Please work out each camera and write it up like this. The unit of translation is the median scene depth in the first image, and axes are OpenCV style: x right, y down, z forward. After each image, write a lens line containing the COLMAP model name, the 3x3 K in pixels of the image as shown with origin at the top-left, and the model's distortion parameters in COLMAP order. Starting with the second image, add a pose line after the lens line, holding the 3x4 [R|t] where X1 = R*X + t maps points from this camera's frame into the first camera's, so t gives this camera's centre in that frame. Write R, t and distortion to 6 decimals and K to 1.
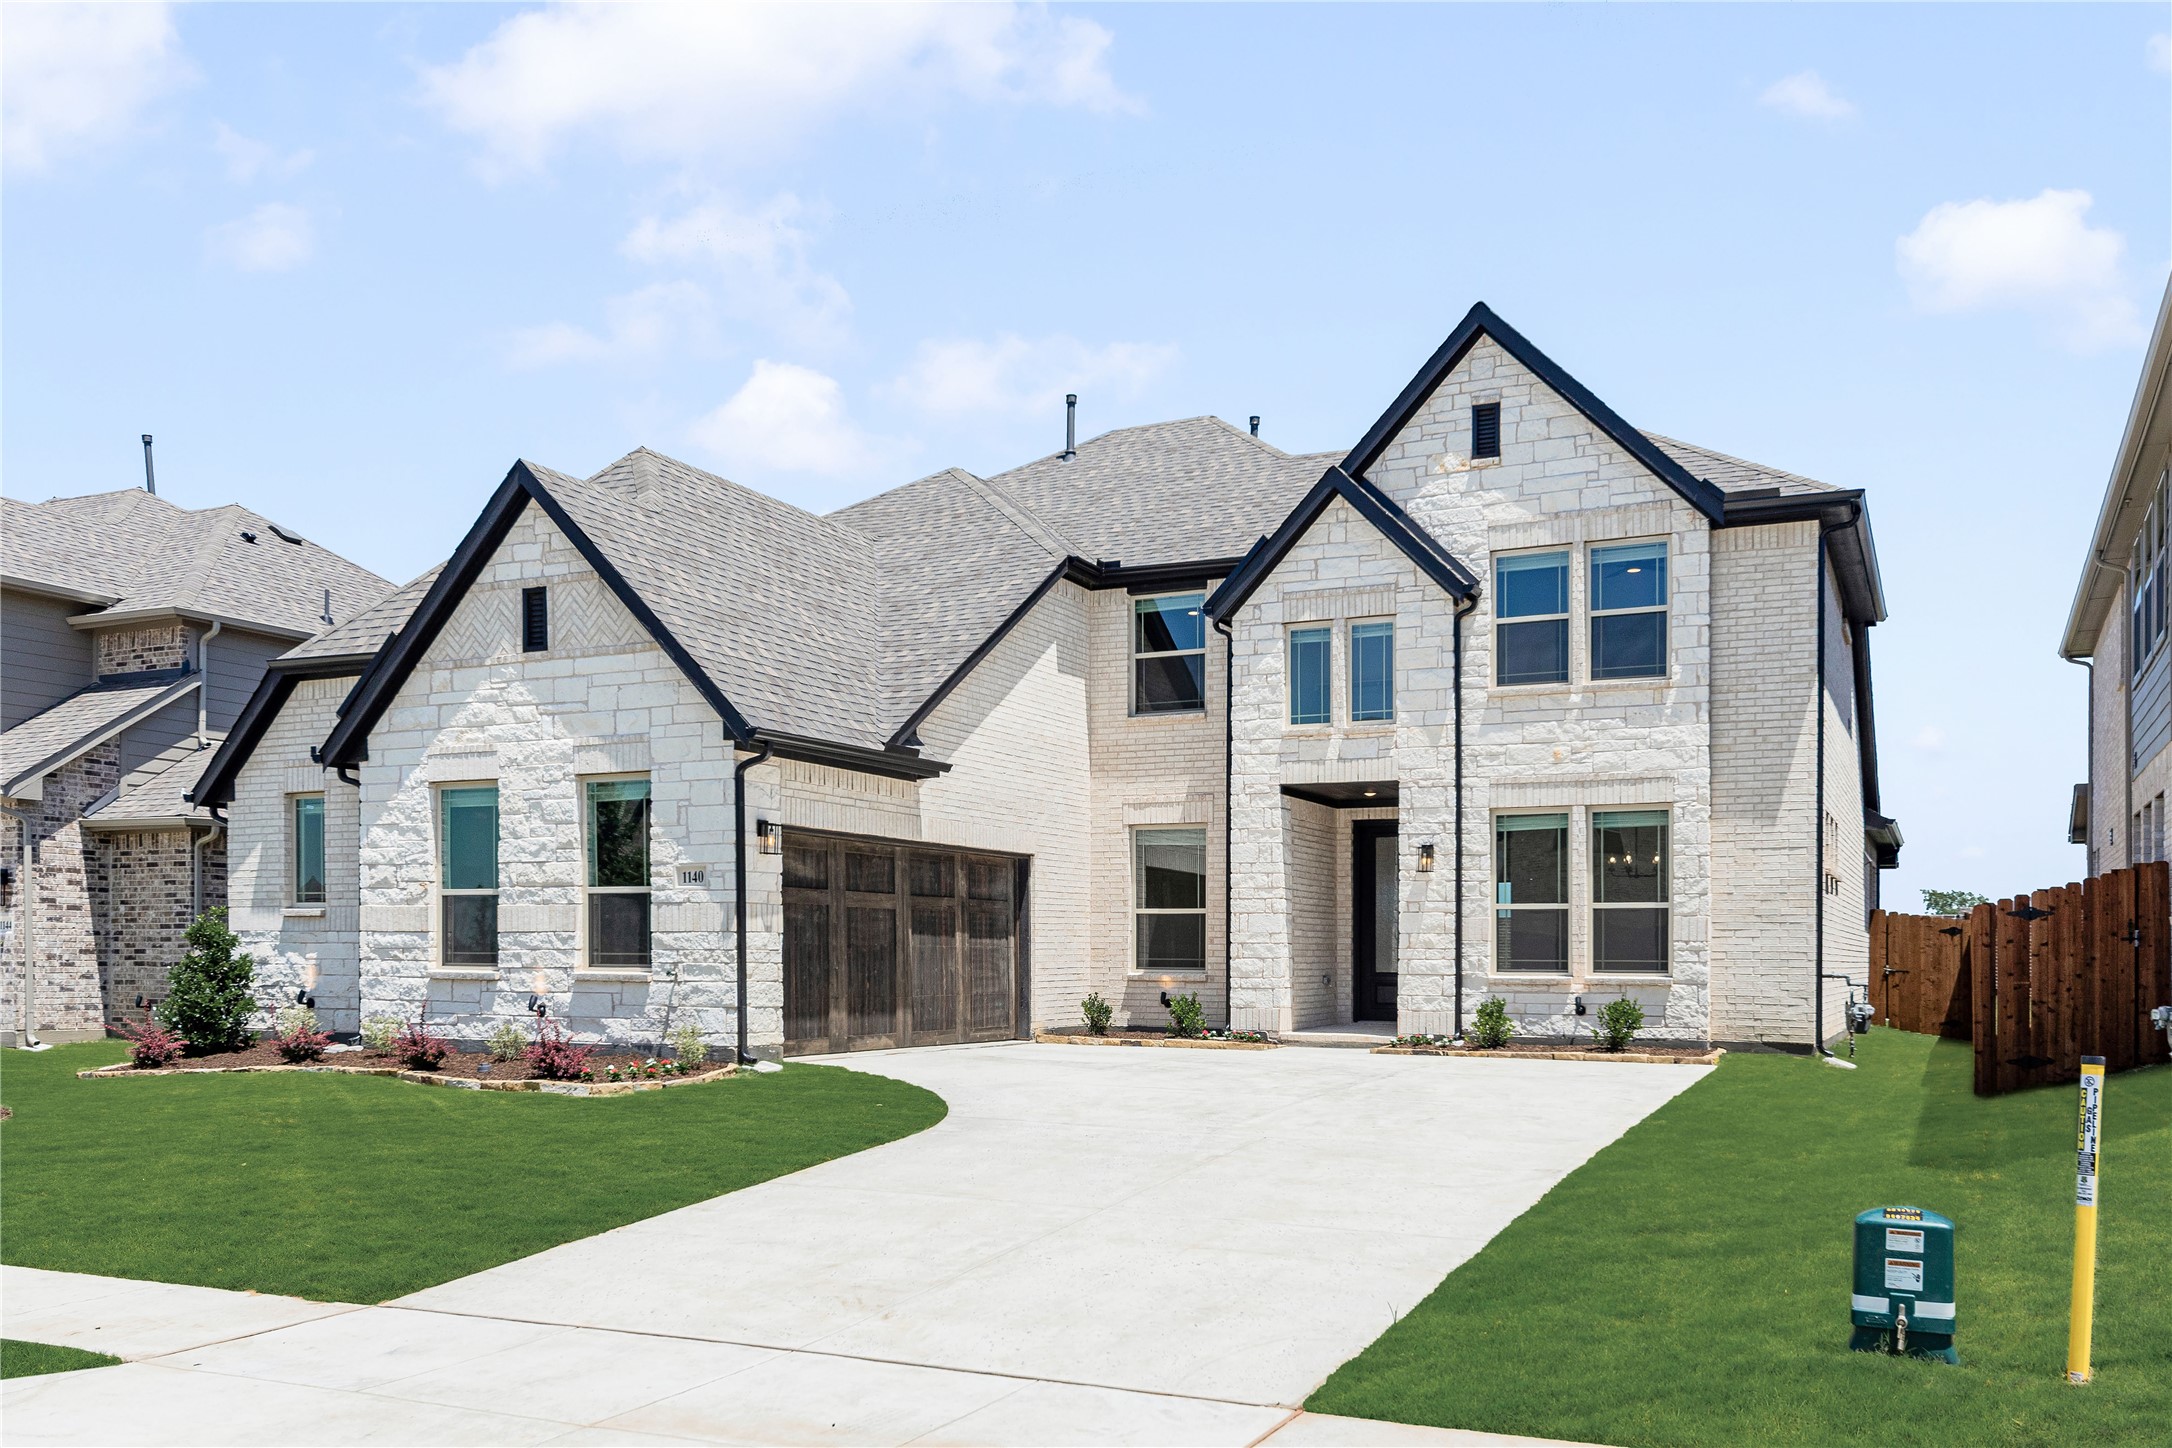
lens RADIAL K [[1505.4, 0, 1086.1], [0, 1505.4, 792.2], [0, 0, 1]] dist [0.004922, -0.000206]
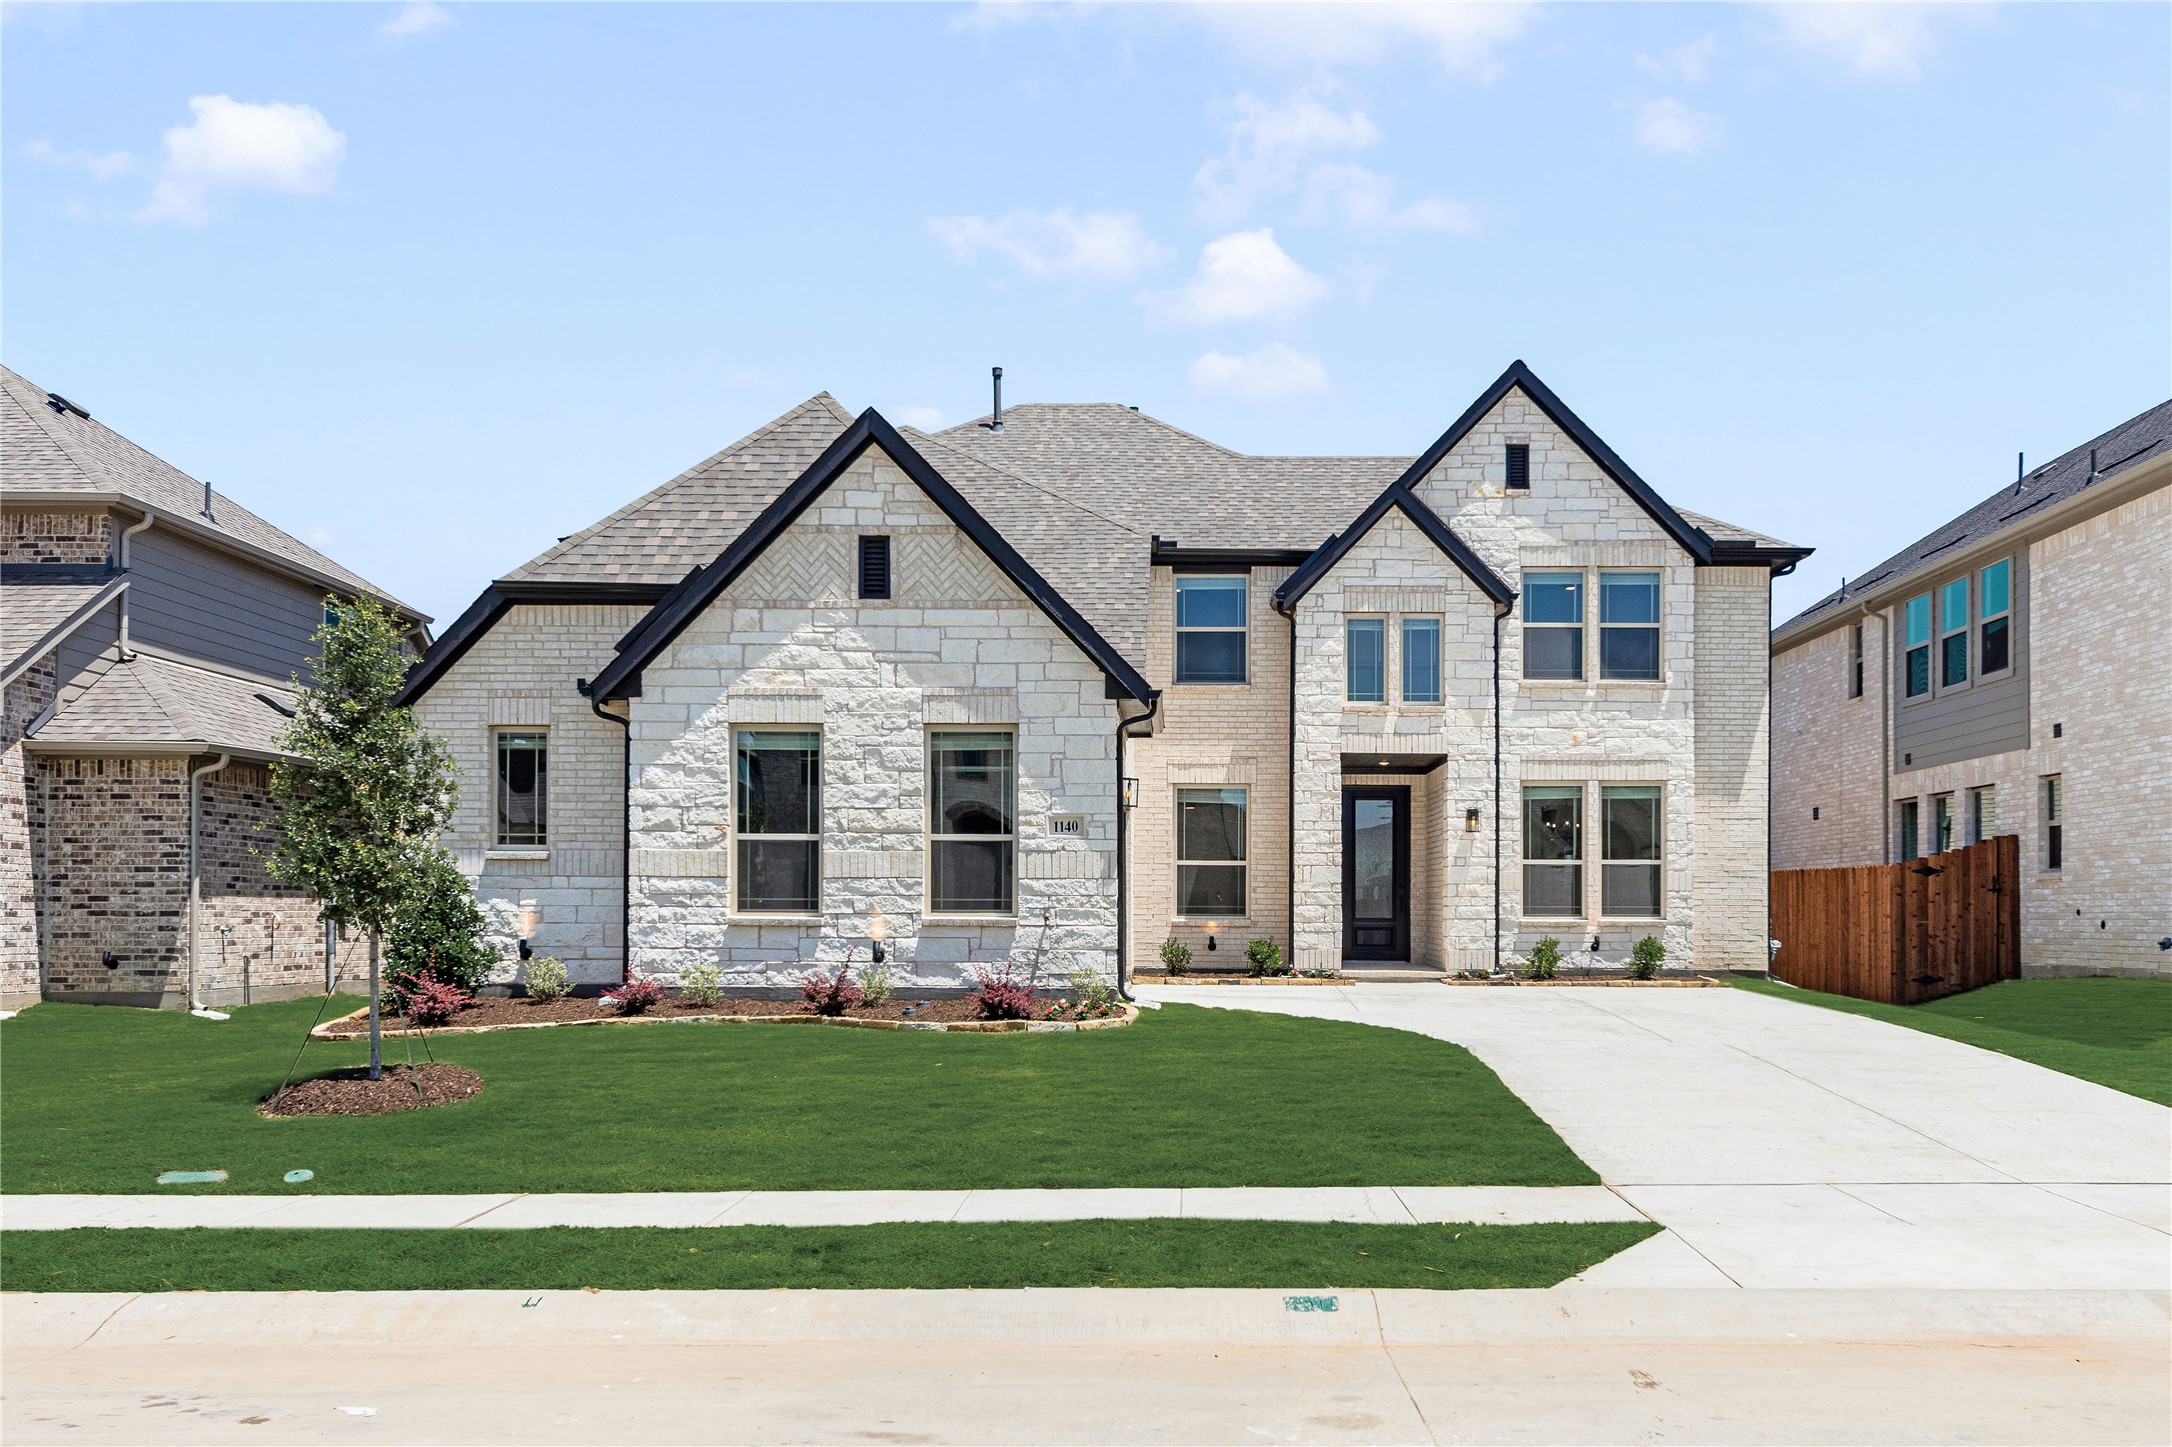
lens RADIAL K [[1502.8, 0, 1086.0], [0, 1502.8, 723.5], [0, 0, 1]] dist [0.002661, 0.001475]
pose [[0.928029, 0.044097, 0.369889, -0.522677], [-0.038759, 0.999010, -0.021854, 0.005405], [-0.370487, 0.005944, 0.928819, 0.013342]]
